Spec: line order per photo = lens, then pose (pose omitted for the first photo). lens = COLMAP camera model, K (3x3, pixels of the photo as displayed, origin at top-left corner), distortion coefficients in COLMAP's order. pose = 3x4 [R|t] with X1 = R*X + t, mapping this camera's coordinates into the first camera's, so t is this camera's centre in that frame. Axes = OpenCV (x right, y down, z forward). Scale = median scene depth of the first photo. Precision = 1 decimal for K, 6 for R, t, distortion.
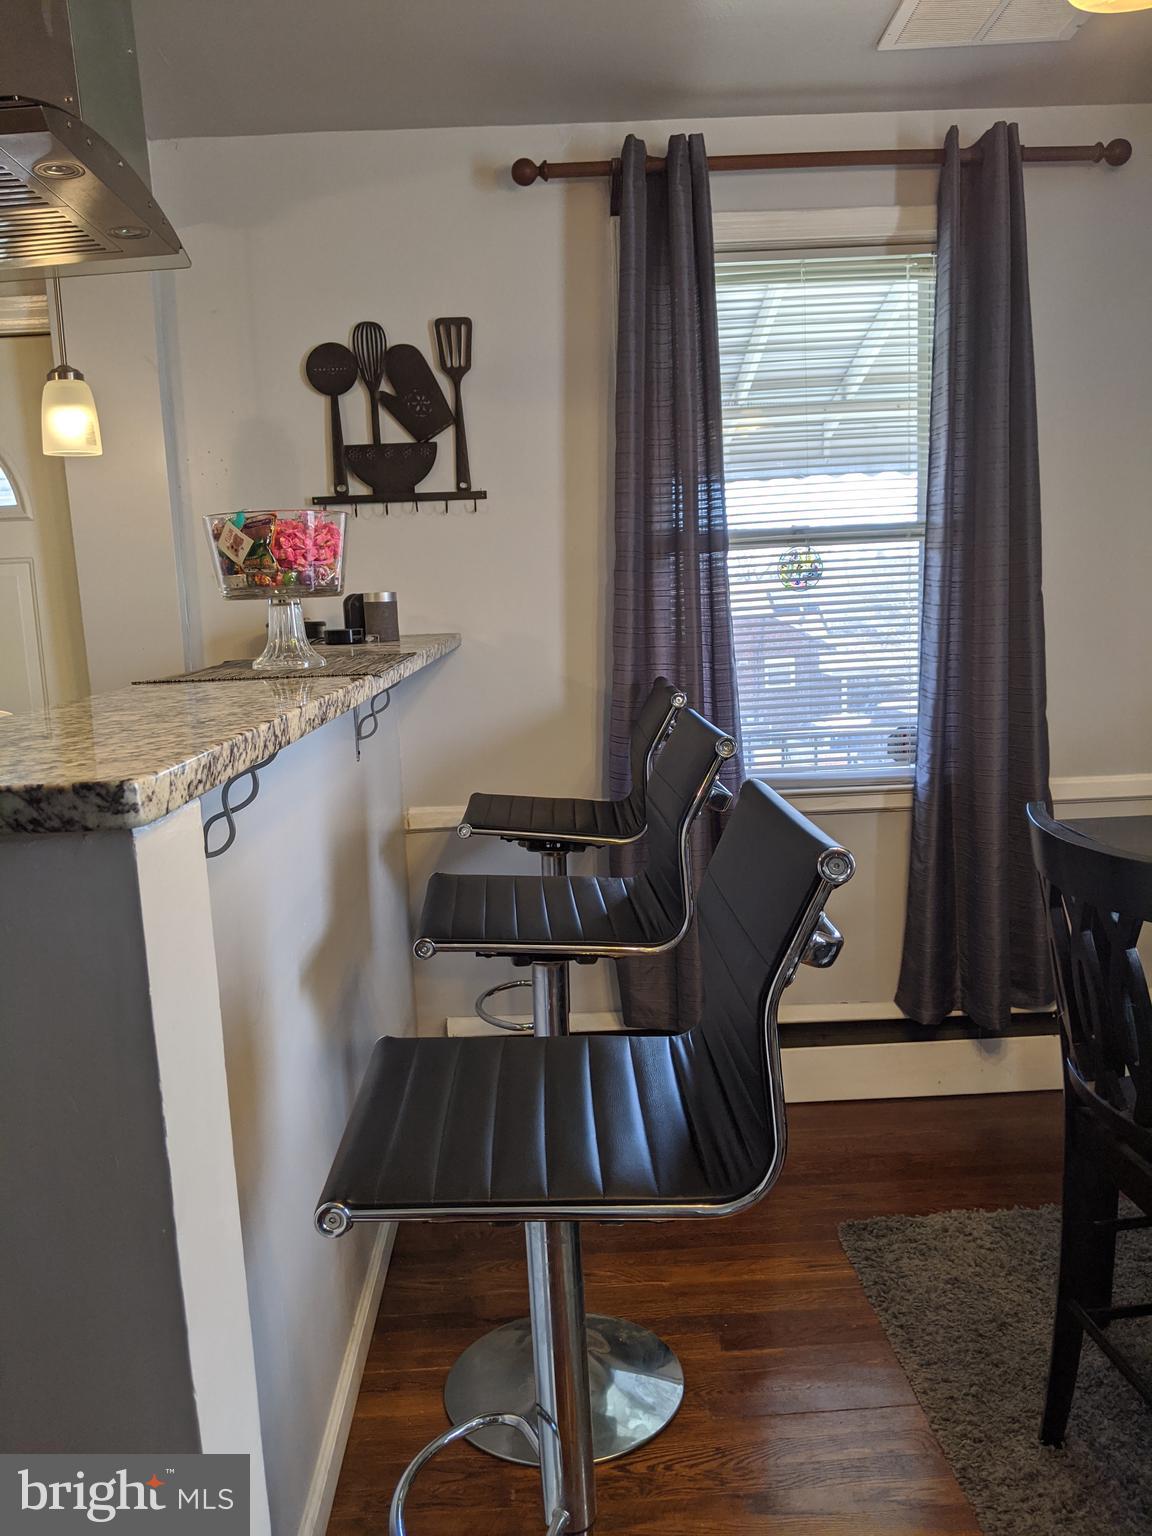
lens RADIAL K [[1230.1, 0, 583.0], [0, 1230.1, 768.7], [0, 0, 1]] dist [0.042621, -0.069511]
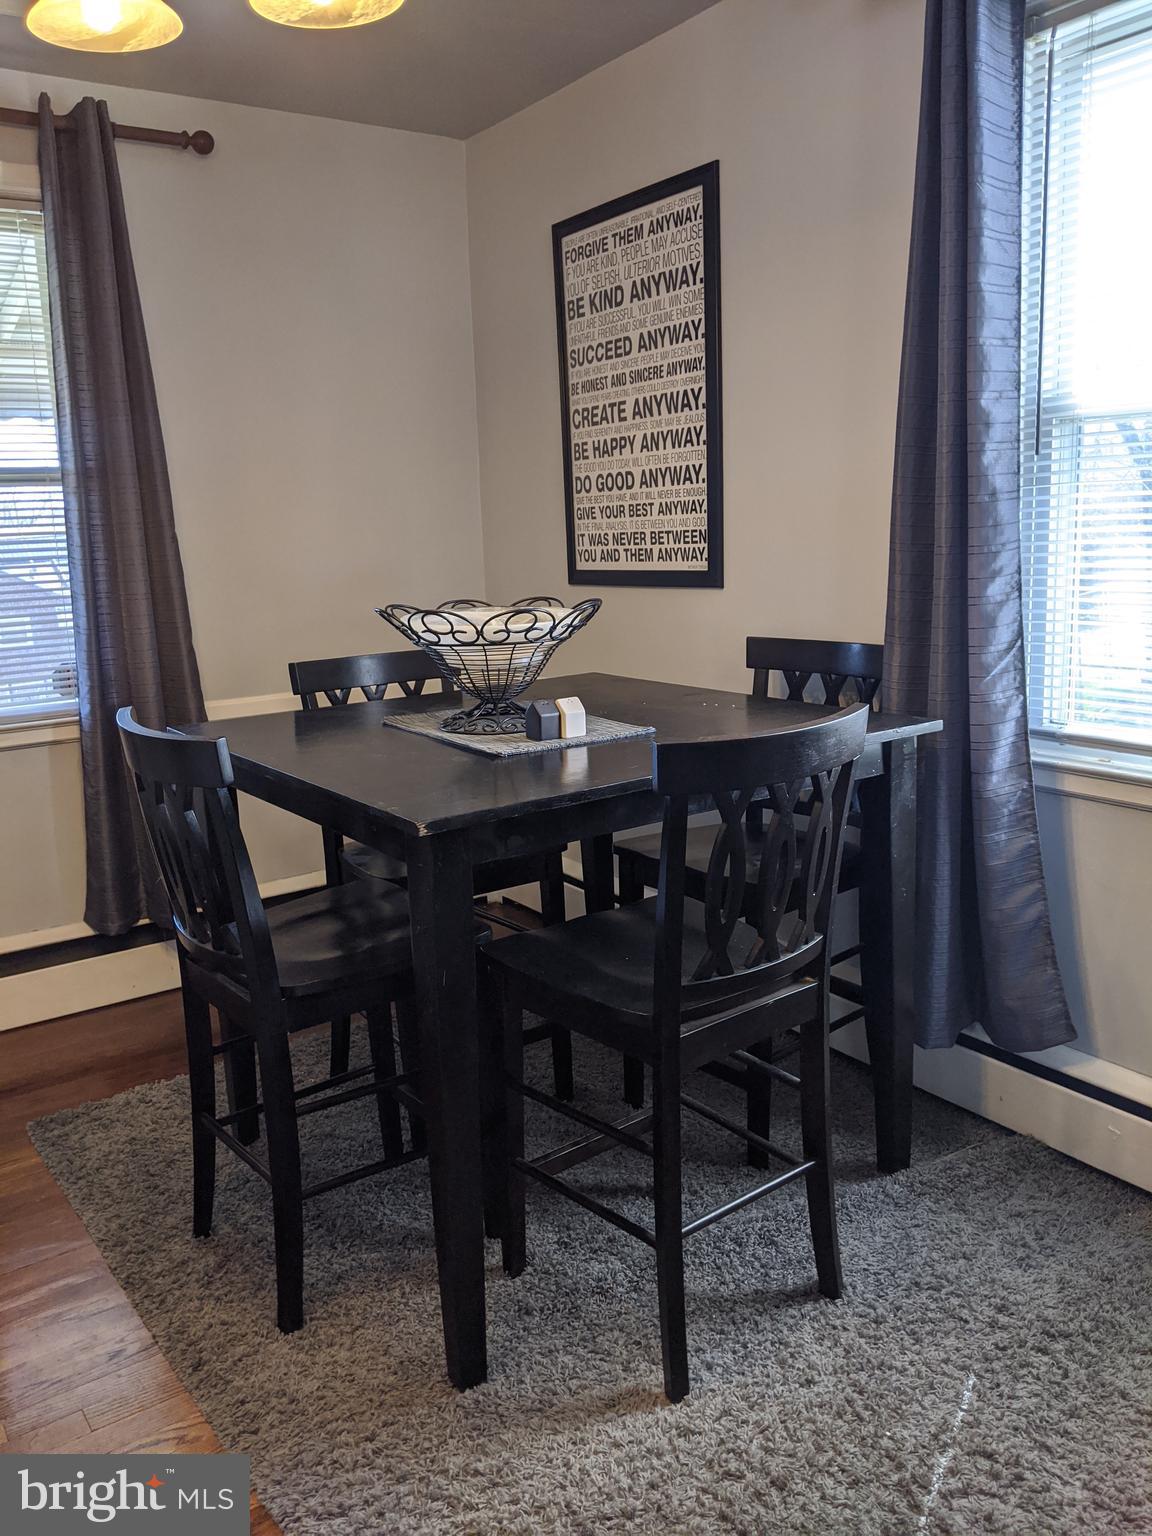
lens RADIAL K [[1230.1, 0, 562.7], [0, 1230.1, 775.1], [0, 0, 1]] dist [0.042621, -0.069511]
pose [[0.840333, -0.100639, 0.532646, 0.046882], [0.077573, 0.994827, 0.065581, 0.027151], [-0.536490, -0.013791, 0.843794, -0.135063]]
